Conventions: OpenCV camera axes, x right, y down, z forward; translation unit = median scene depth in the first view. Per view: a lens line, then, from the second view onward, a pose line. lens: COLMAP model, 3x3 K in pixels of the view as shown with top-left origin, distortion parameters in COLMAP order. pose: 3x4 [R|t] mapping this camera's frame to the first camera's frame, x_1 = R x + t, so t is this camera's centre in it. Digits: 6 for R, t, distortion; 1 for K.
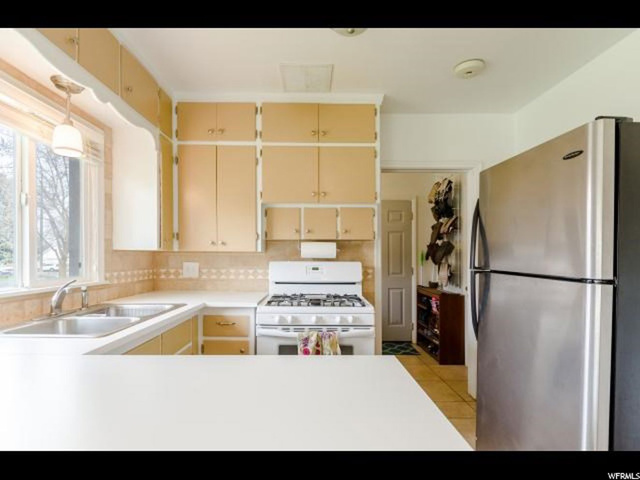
lens RADIAL K [[316.0, 0, 321.2], [0, 316.0, 248.8], [0, 0, 1]] dist [0.000128, -0.000391]
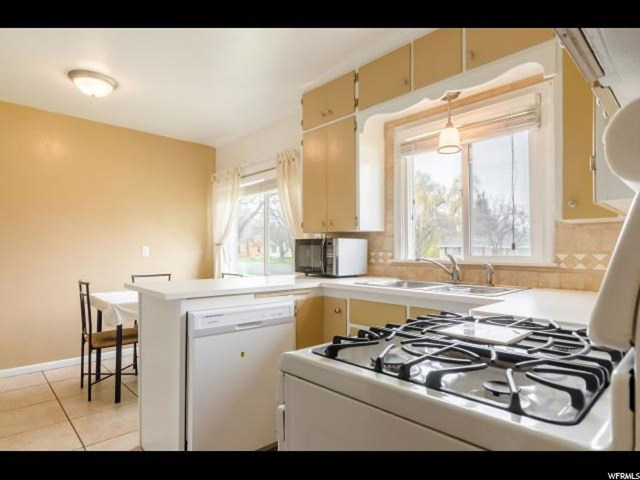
lens RADIAL K [[361.6, 0, 320.0], [0, 361.6, 240.0], [0, 0, 1]] dist [0.000479, -0.000136]
pose [[-0.736383, -0.035224, -0.675648, 0.317866], [0.003677, 0.998421, -0.056059, 0.077561], [0.676555, -0.043765, -0.735090, 1.076763]]
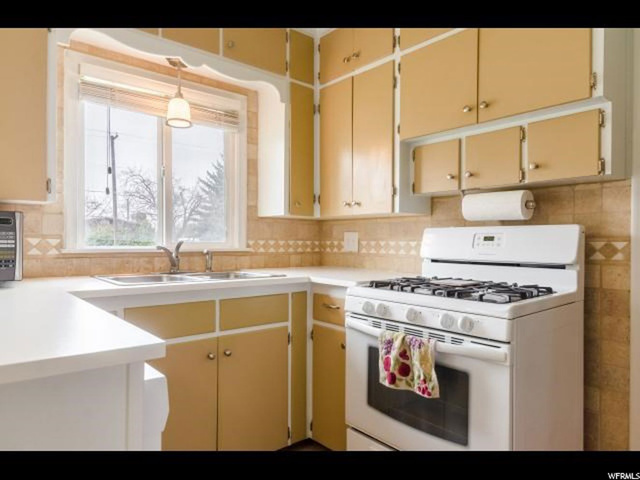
lens RADIAL K [[419.8, 0, 320.0], [0, 419.8, 240.0], [0, 0, 1]] dist [-0.003594, 0.001957]
pose [[0.641544, -0.003072, -0.767080, 0.392264], [0.014288, 0.999866, 0.007945, 0.058270], [0.766953, -0.016057, 0.641502, 0.284442]]
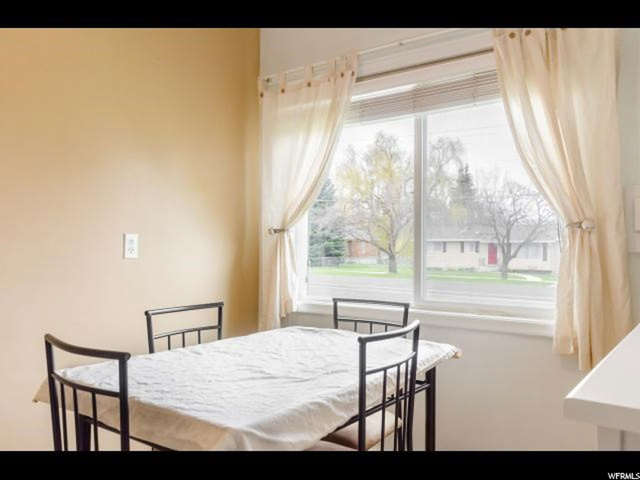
lens RADIAL K [[526.6, 0, 320.0], [0, 526.6, 240.0], [0, 0, 1]] dist [-0.002493, -0.001952]
pose [[-0.607420, -0.026917, -0.793925, 0.319875], [0.003466, 0.999326, -0.036532, 0.076734], [0.794374, -0.024942, -0.606917, 1.032316]]
